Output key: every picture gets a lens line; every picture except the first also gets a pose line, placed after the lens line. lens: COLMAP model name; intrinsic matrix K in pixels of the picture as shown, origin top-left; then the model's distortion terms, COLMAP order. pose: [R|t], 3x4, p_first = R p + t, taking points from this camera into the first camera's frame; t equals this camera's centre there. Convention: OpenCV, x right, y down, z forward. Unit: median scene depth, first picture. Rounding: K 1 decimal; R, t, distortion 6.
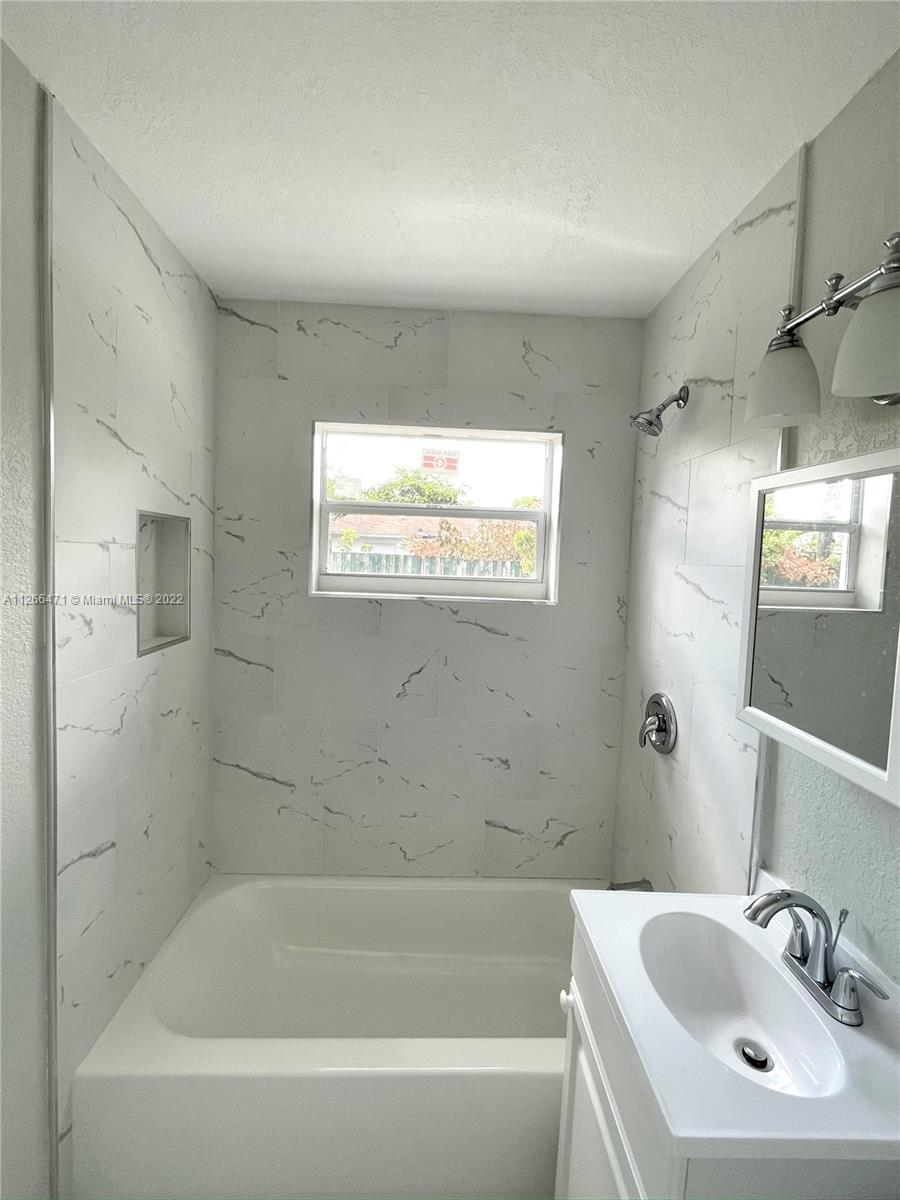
lens RADIAL K [[521.2, 0, 450.2], [0, 521.2, 588.0], [0, 0, 1]] dist [-0.000511, -0.000204]
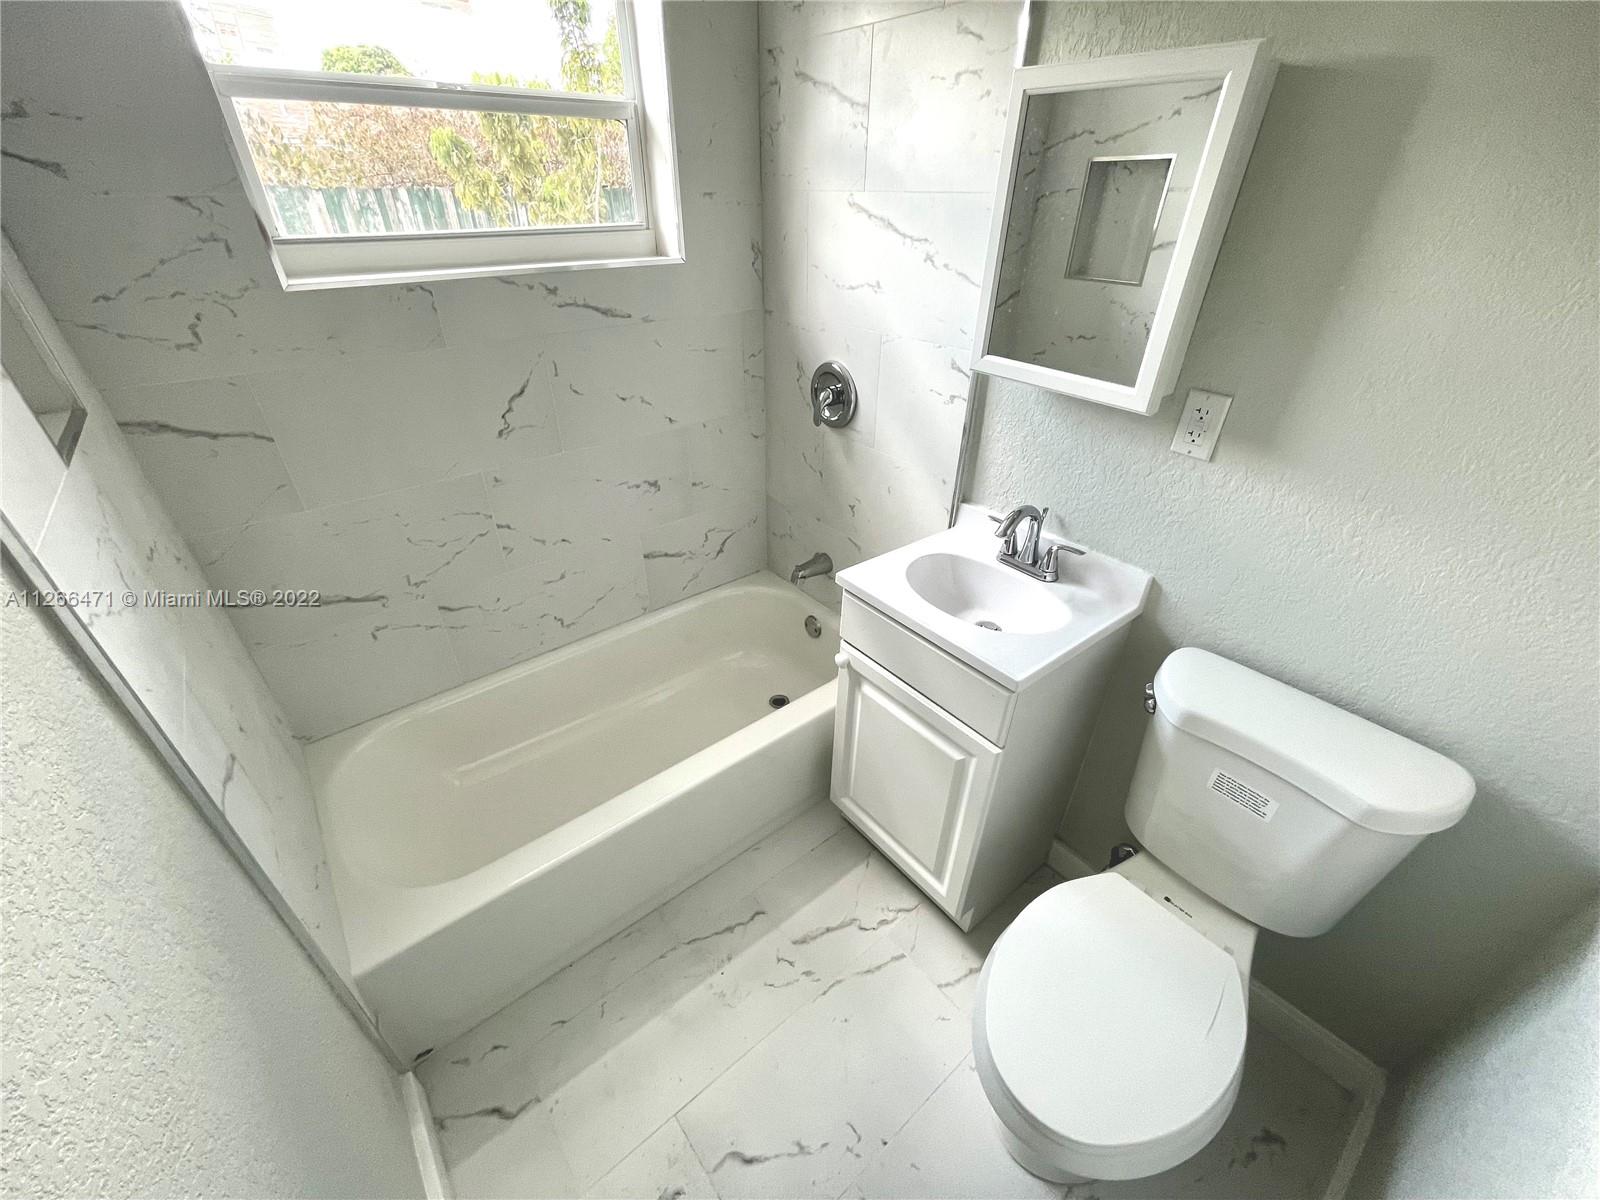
lens RADIAL K [[647.4, 0, 793.8], [0, 647.4, 606.5], [0, 0, 1]] dist [0.003277, 0.000345]
pose [[0.804953, -0.355080, 0.475361, -0.281397], [0.065227, 0.849264, 0.523923, -0.025098], [-0.589742, -0.390727, 0.706779, 0.070031]]
